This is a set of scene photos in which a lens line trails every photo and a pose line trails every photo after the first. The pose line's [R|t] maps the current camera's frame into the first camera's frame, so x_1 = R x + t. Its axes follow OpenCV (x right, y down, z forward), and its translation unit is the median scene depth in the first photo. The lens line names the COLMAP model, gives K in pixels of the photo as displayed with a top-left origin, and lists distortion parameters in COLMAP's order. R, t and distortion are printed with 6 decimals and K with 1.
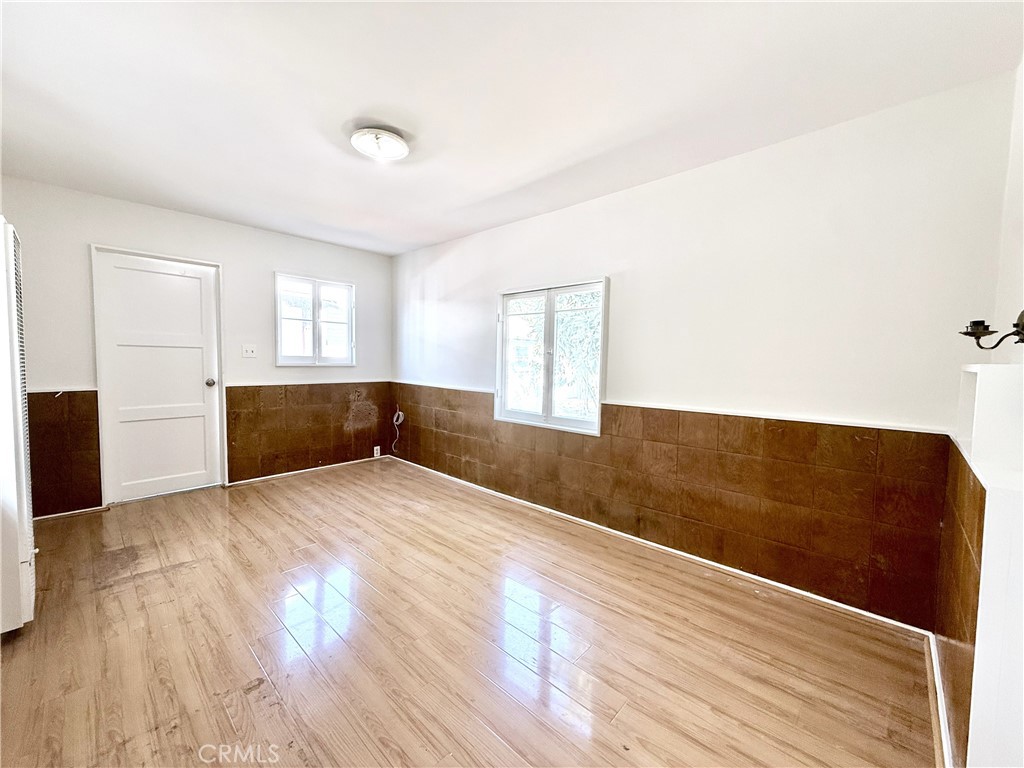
lens RADIAL K [[411.0, 0, 511.3], [0, 411.0, 384.5], [0, 0, 1]] dist [0.001621, 0.000281]
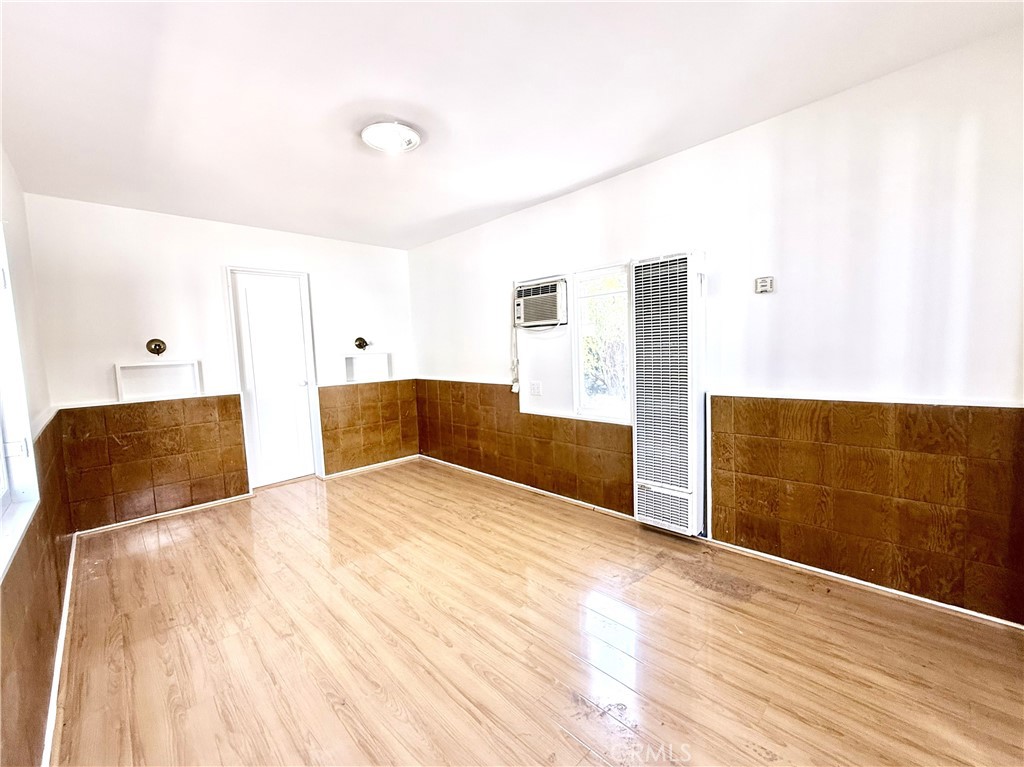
lens RADIAL K [[420.6, 0, 497.0], [0, 420.6, 381.3], [0, 0, 1]] dist [0.000083, 0.000082]
pose [[-0.996306, 0.015820, 0.084410, -0.466747], [0.027564, 0.989791, 0.139836, -0.104539], [-0.081336, 0.141646, -0.986570, 1.493199]]
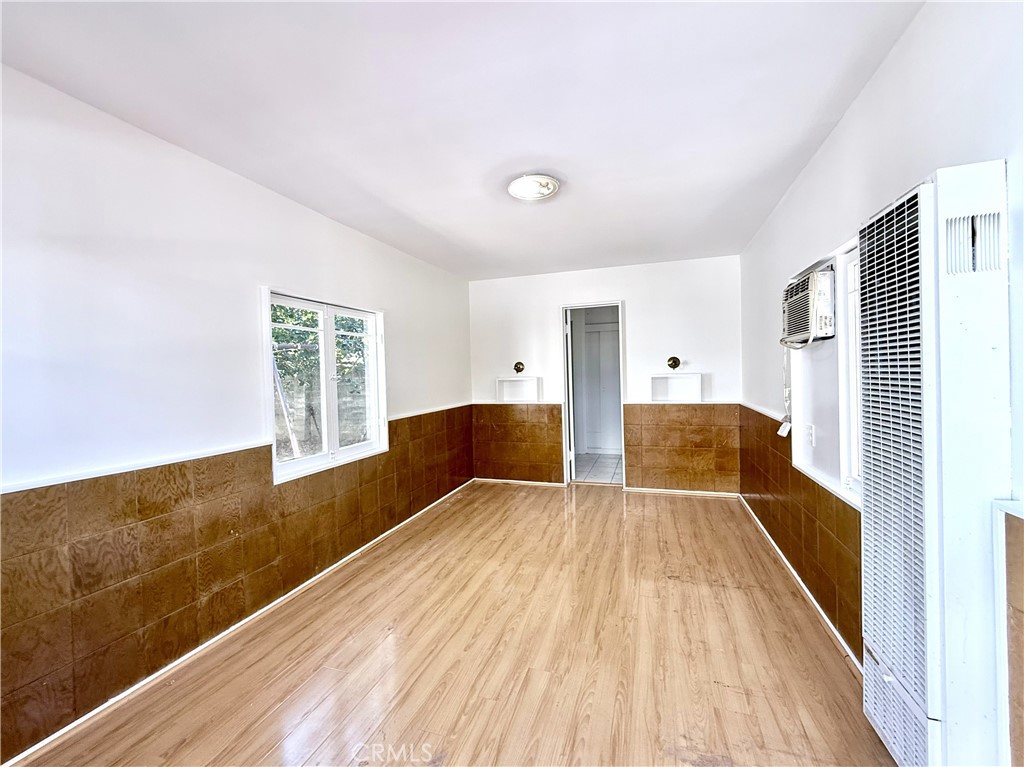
lens RADIAL K [[411.0, 0, 511.3], [0, 411.0, 384.0], [0, 0, 1]] dist [0.001621, 0.000281]
pose [[-0.409191, -0.025075, 0.912104, -0.948238], [0.078034, 0.994998, 0.062362, -0.101858], [-0.909106, 0.096693, -0.405188, 1.123495]]
